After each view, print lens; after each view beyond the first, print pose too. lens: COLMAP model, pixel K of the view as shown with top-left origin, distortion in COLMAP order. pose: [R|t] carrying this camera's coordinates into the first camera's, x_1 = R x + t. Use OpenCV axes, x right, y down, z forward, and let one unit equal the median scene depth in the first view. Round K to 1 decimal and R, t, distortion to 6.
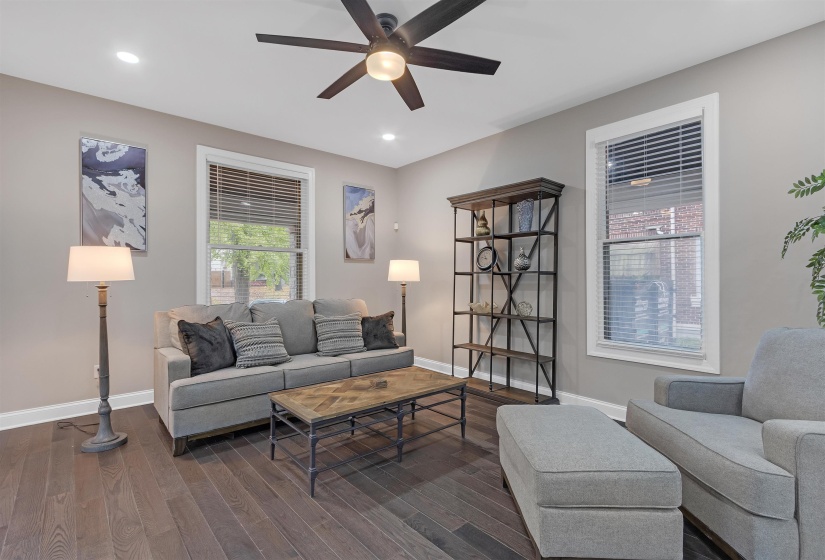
lens RADIAL K [[391.0, 0, 413.2], [0, 391.0, 277.7], [0, 0, 1]] dist [0.018762, -0.003828]
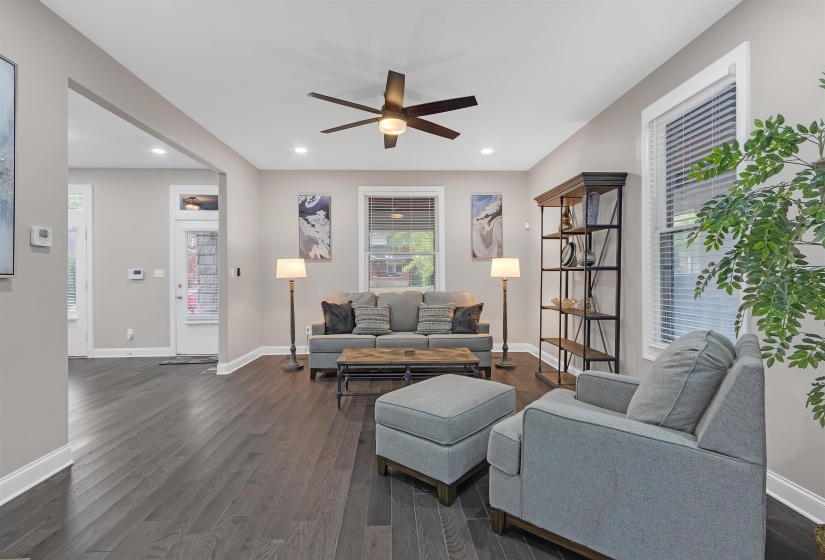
lens RADIAL K [[391.0, 0, 409.8], [0, 391.0, 280.2], [0, 0, 1]] dist [0.018762, -0.003828]
pose [[0.780225, 0.002599, -0.625494, 0.550116], [0.008166, 0.999864, 0.014342, -0.000589], [0.625446, -0.016298, 0.780097, -0.045282]]
